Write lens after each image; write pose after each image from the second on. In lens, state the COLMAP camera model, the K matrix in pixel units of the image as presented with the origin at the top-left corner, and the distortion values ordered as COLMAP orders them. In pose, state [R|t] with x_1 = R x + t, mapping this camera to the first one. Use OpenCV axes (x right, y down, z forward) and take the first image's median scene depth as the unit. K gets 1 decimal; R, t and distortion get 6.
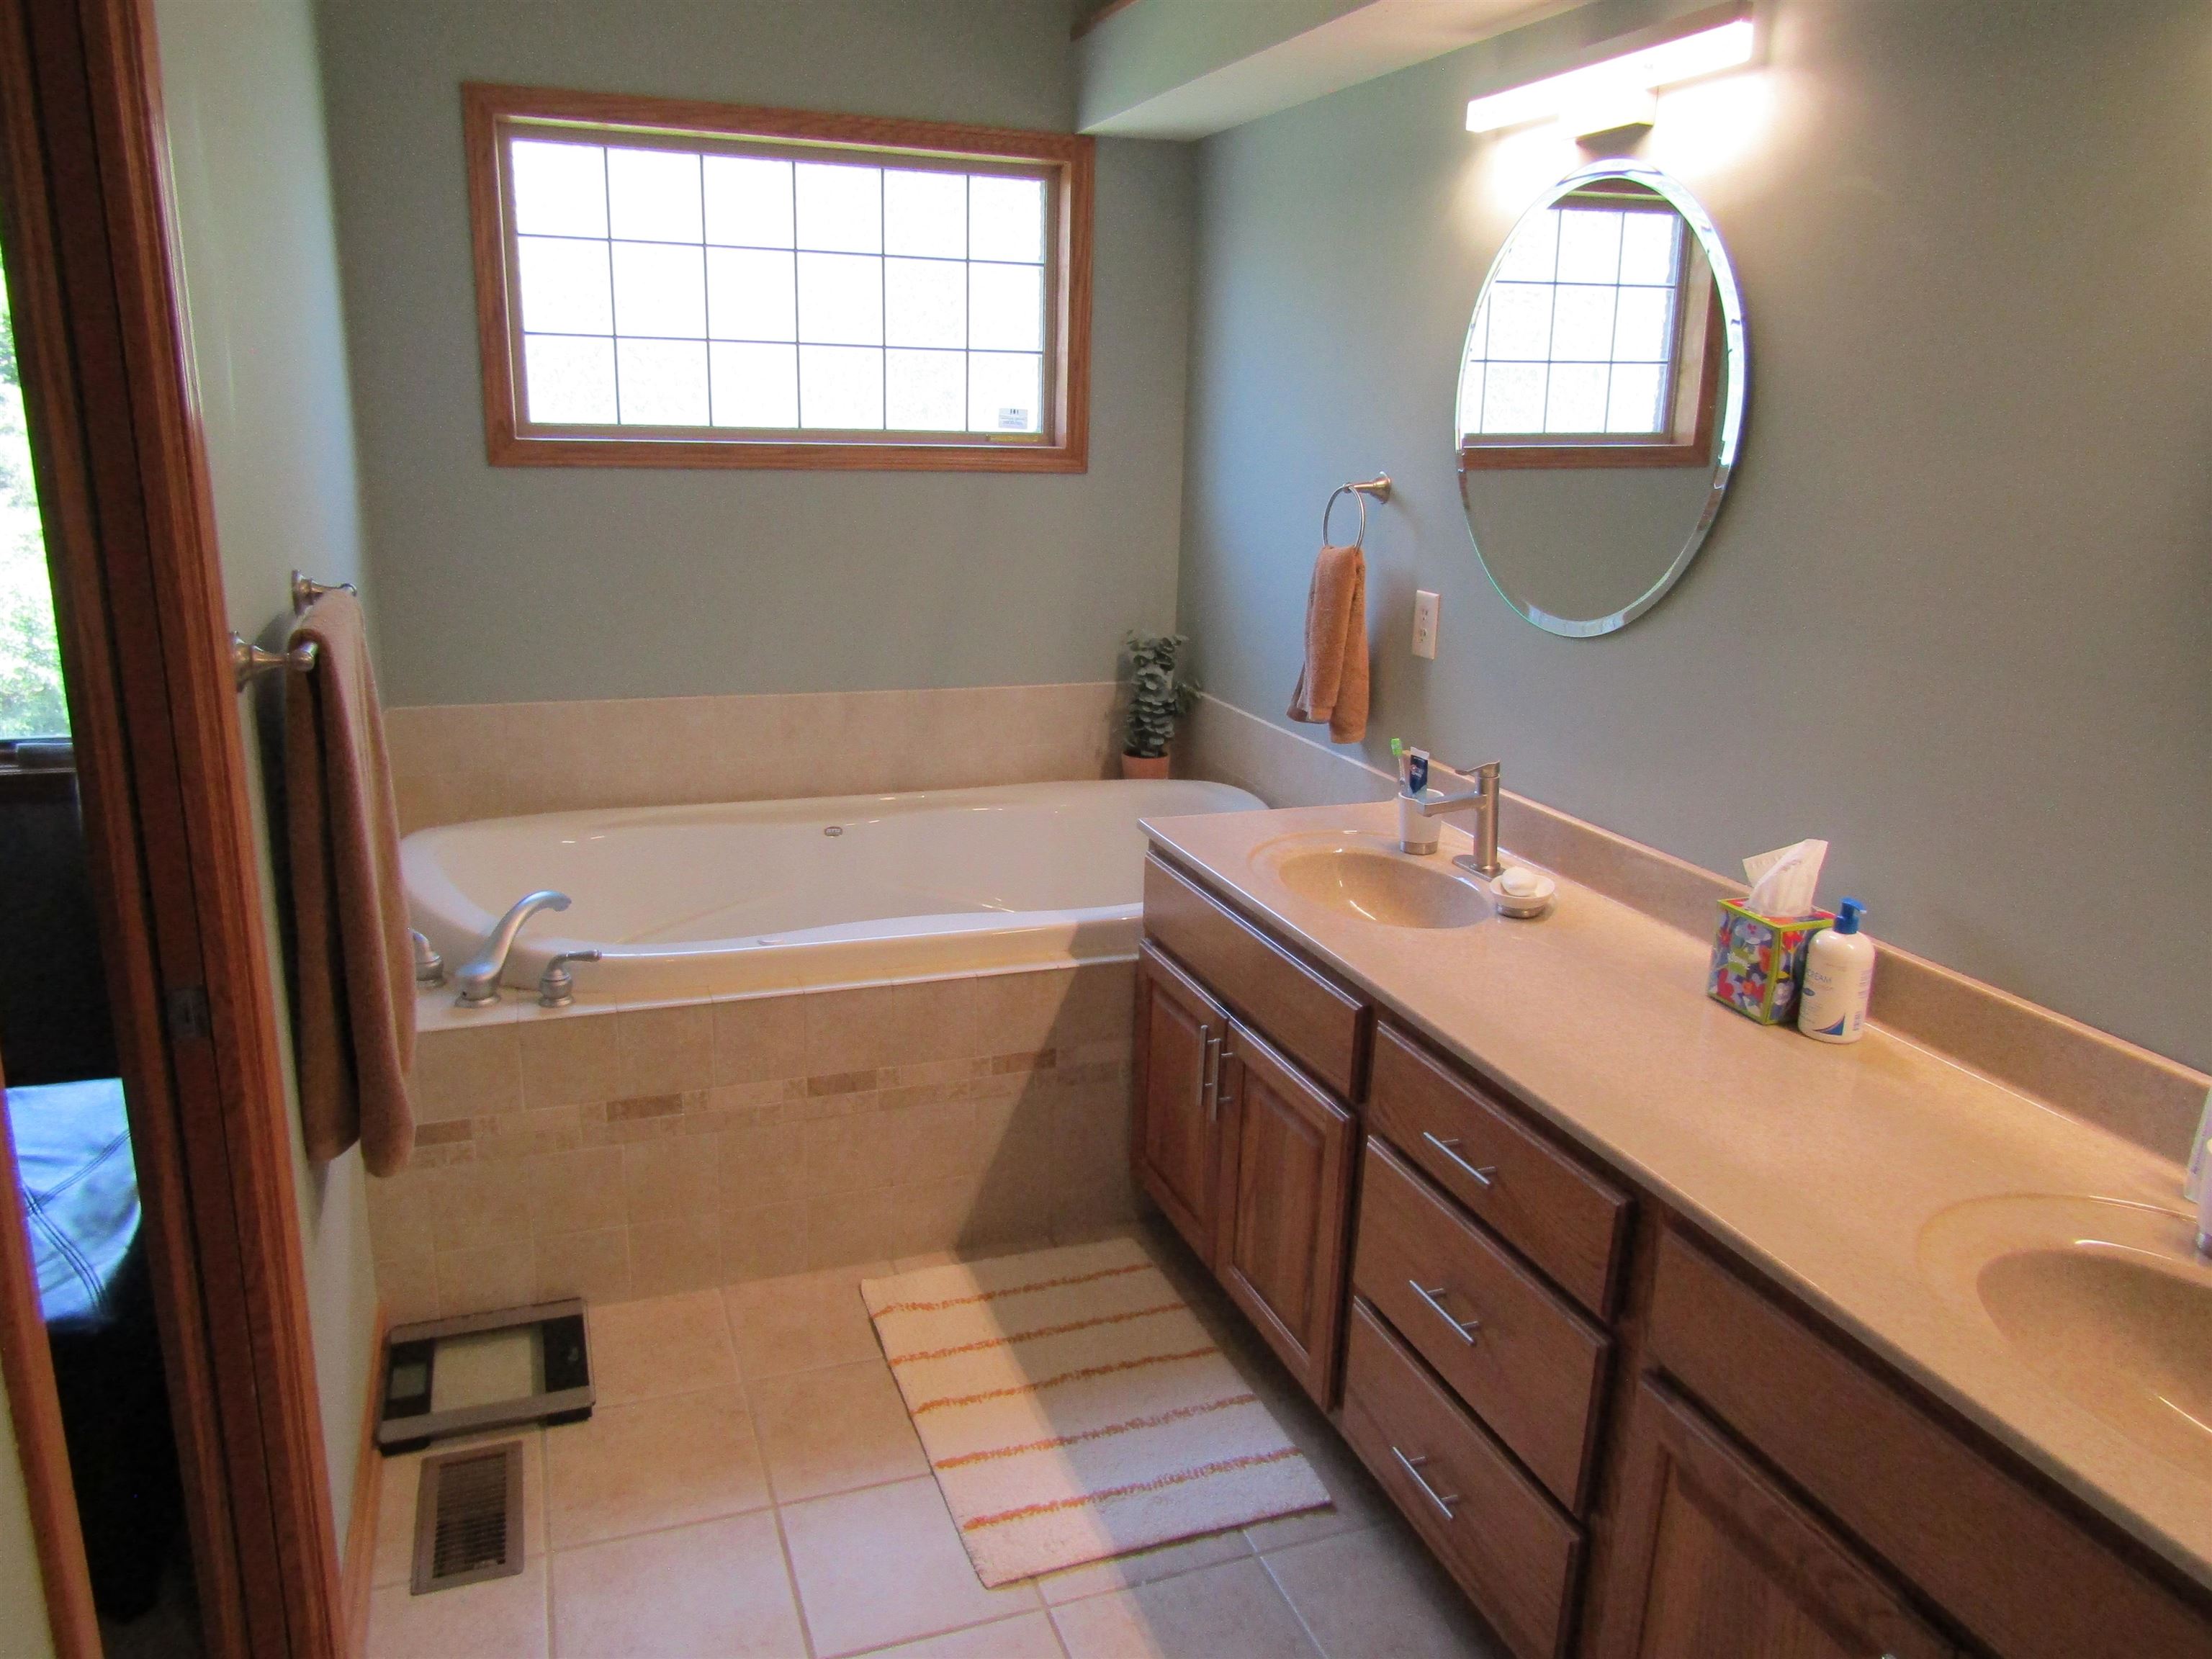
lens RADIAL K [[1572.8, 0, 1105.6], [0, 1572.8, 825.2], [0, 0, 1]] dist [-0.014501, 0.010802]
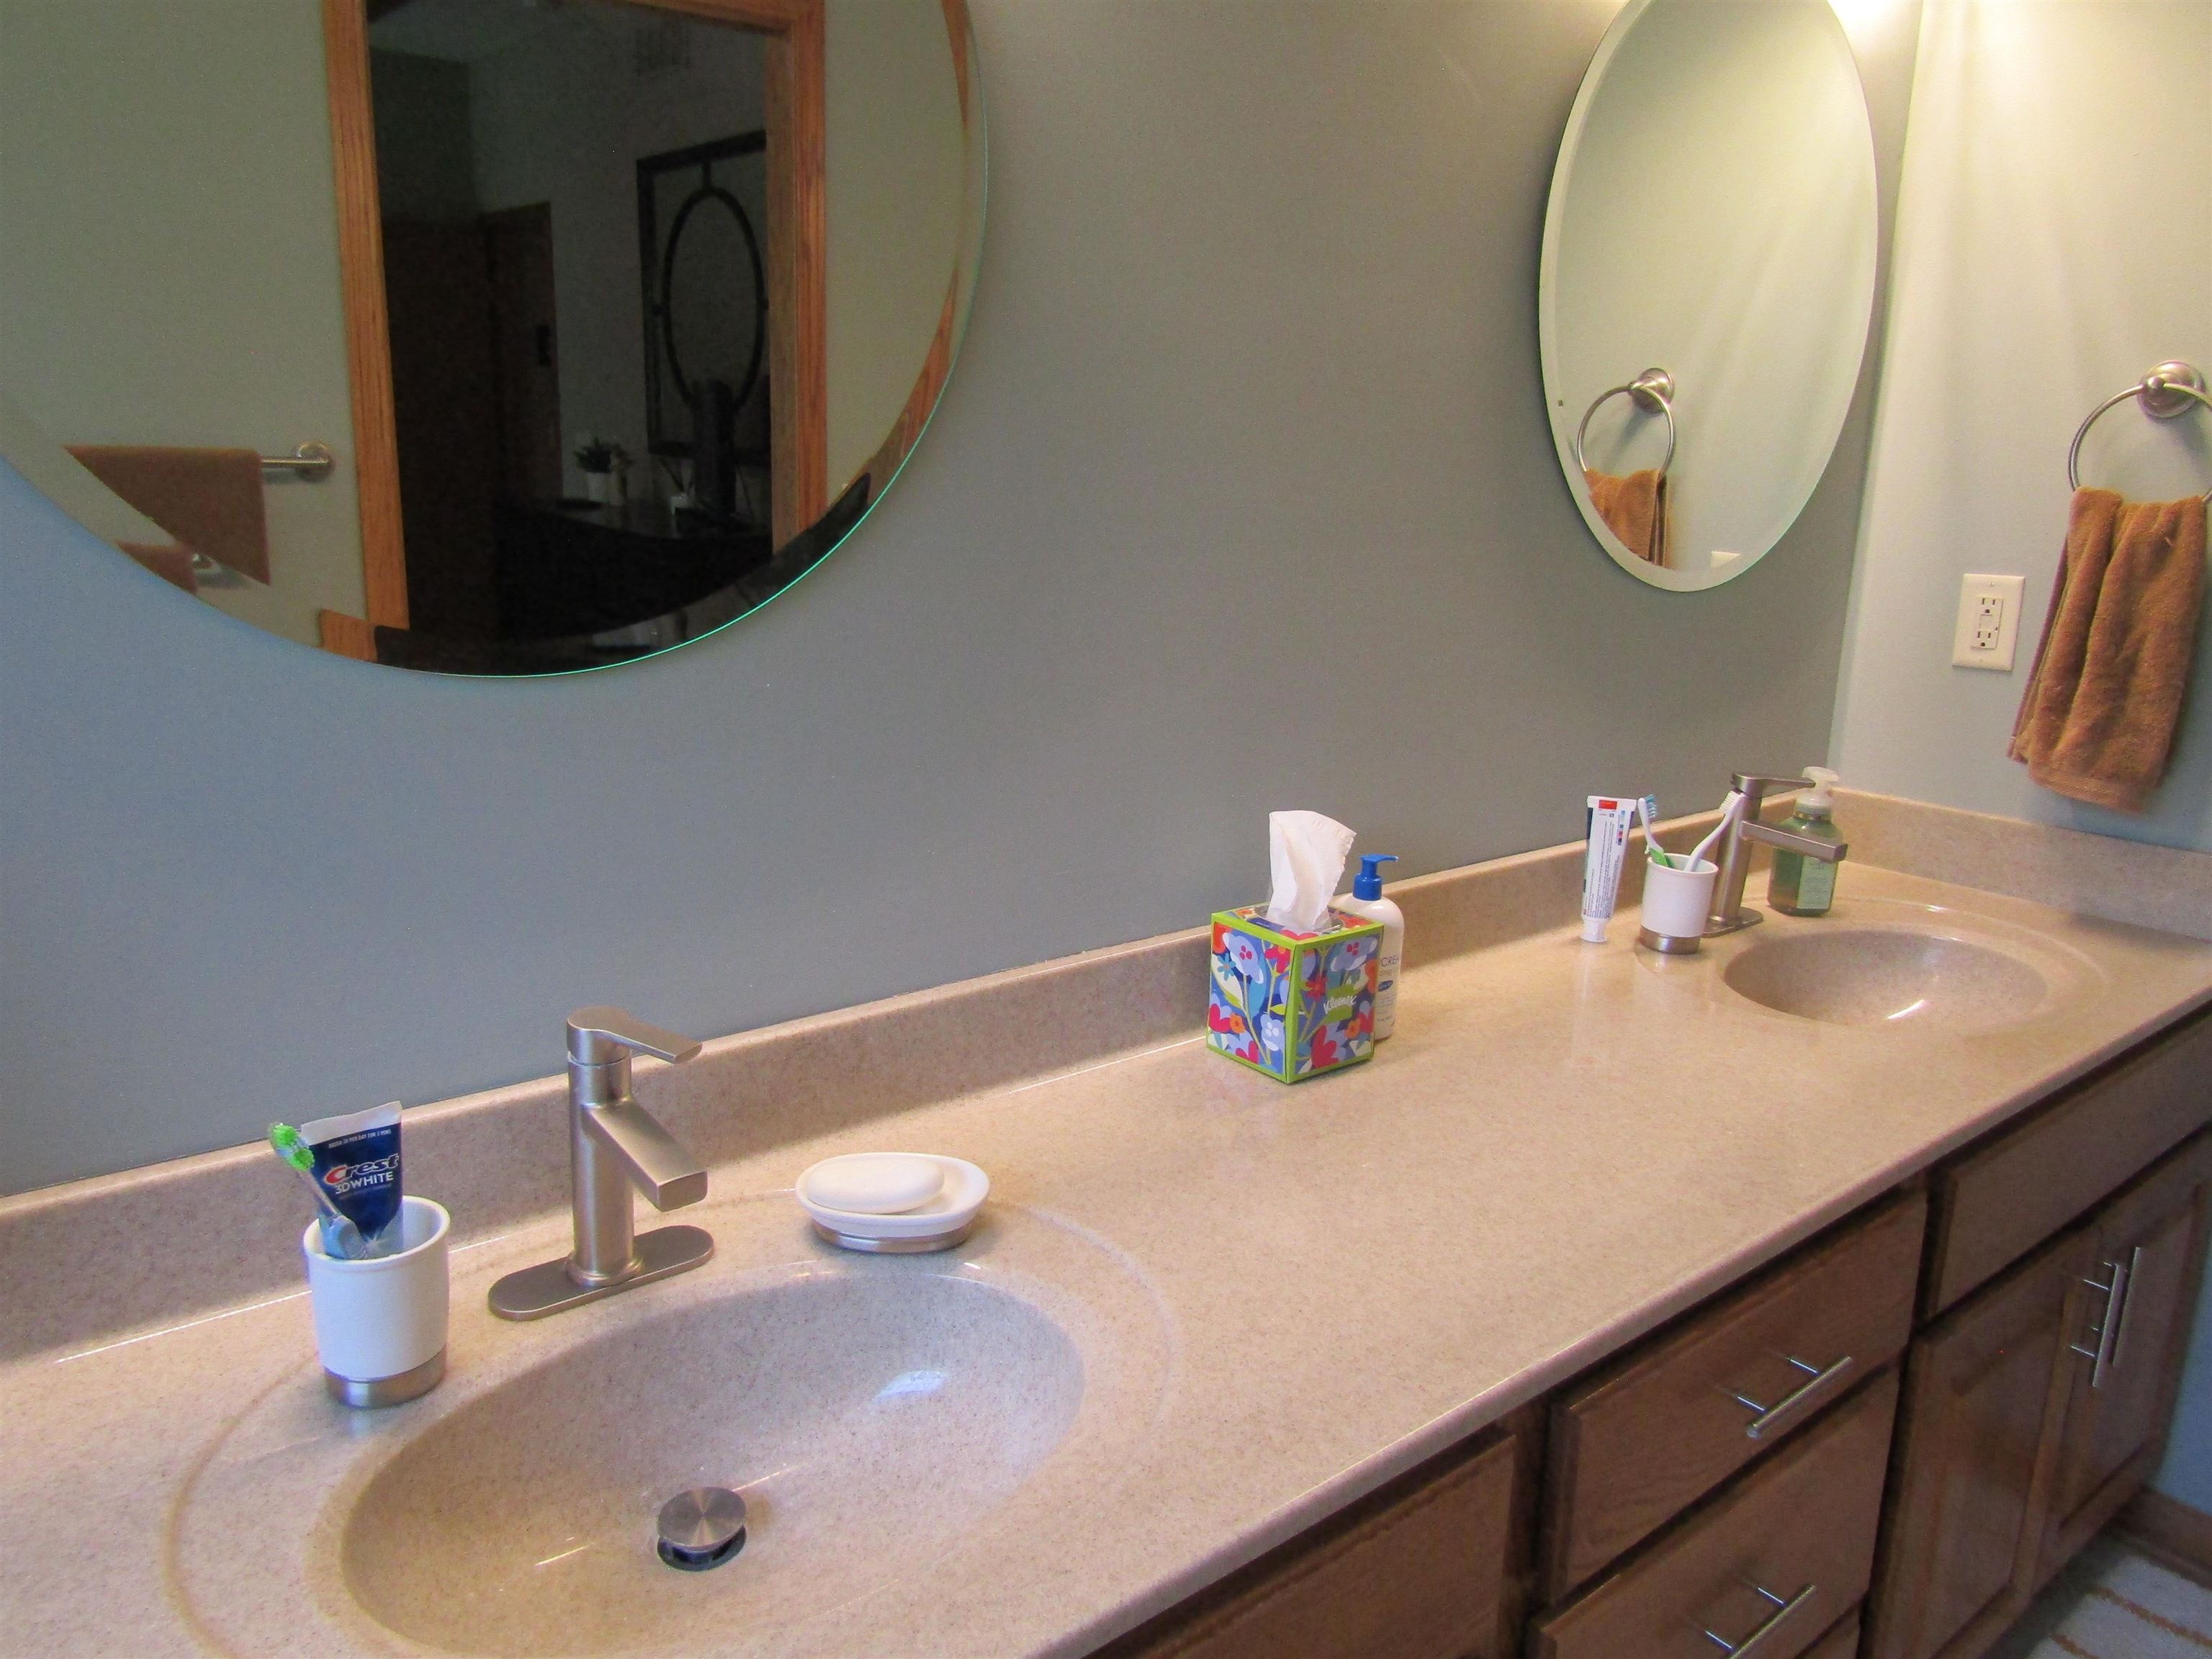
lens RADIAL K [[1572.8, 0, 1098.3], [0, 1572.8, 825.6], [0, 0, 1]] dist [-0.014501, 0.010802]
pose [[-0.321550, -0.251898, 0.912772, -0.185235], [0.215947, 0.919055, 0.329705, -0.242851], [-0.921940, 0.303127, -0.241125, 1.250216]]
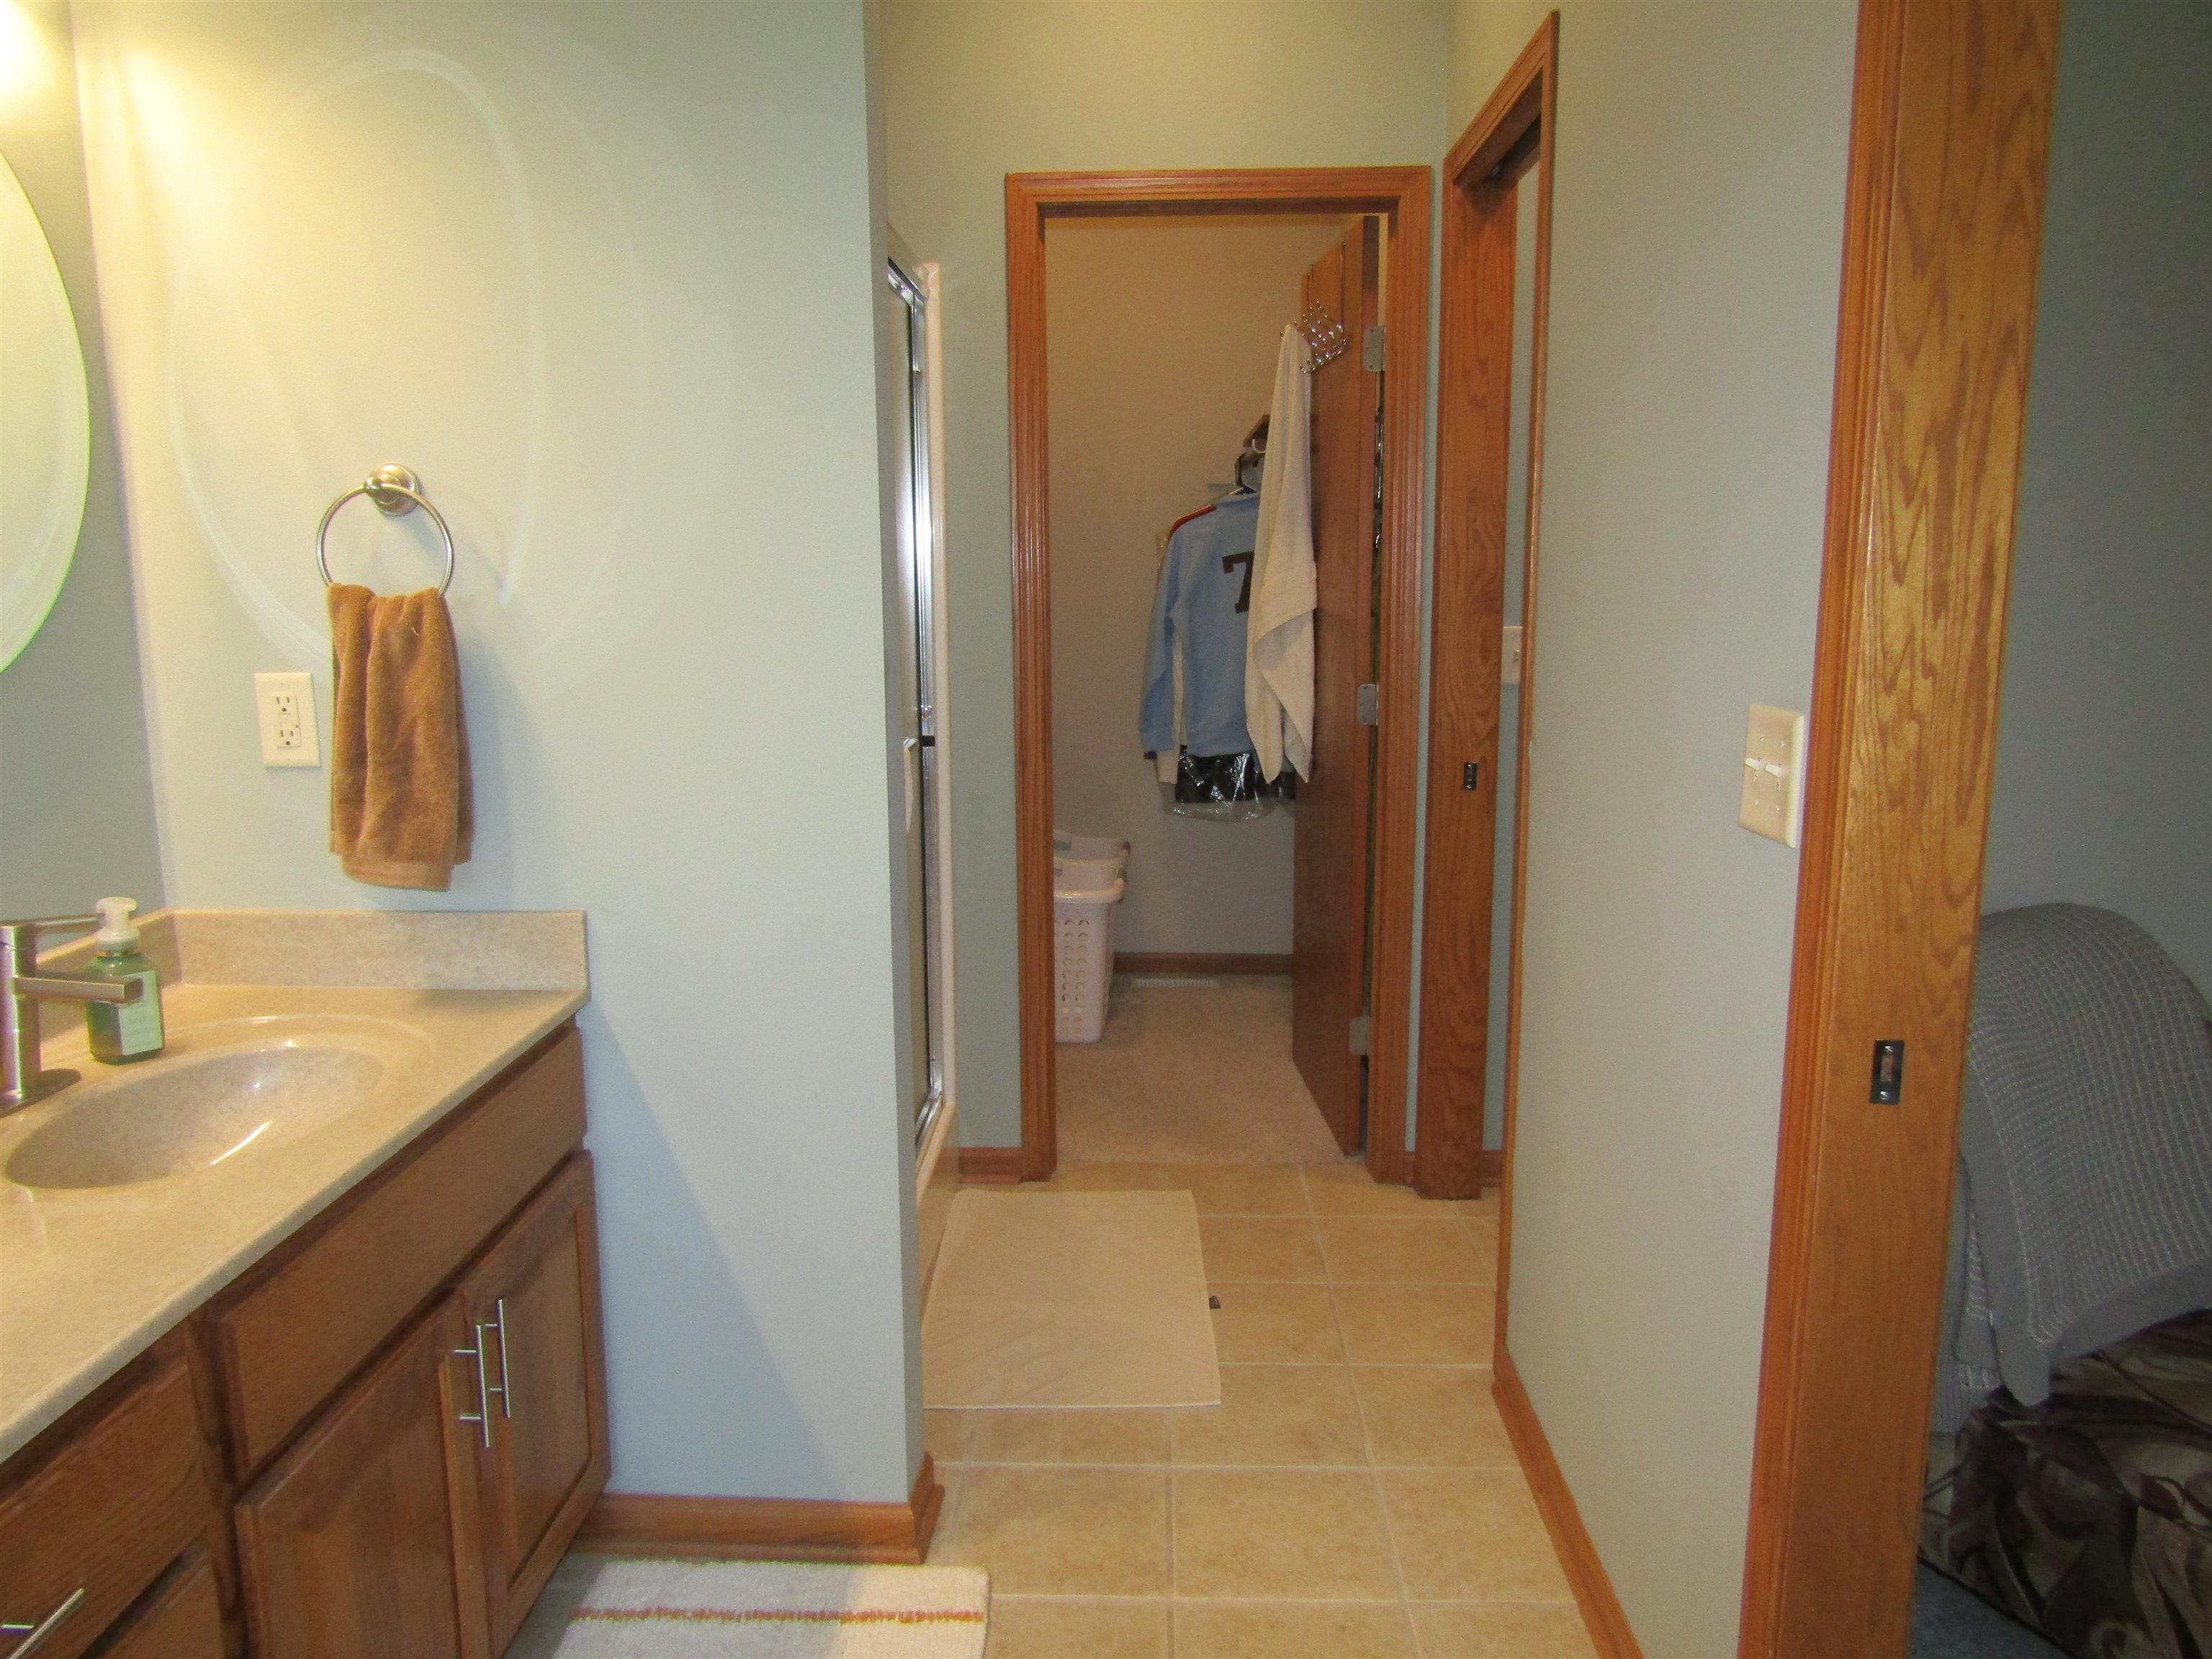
lens RADIAL K [[1572.8, 0, 1107.0], [0, 1572.8, 829.4], [0, 0, 1]] dist [-0.014501, 0.010802]
pose [[-0.931240, -0.086192, 0.354066, -0.261091], [0.070998, 0.910091, 0.408281, -0.212139], [-0.357423, 0.405346, -0.841394, 1.113194]]
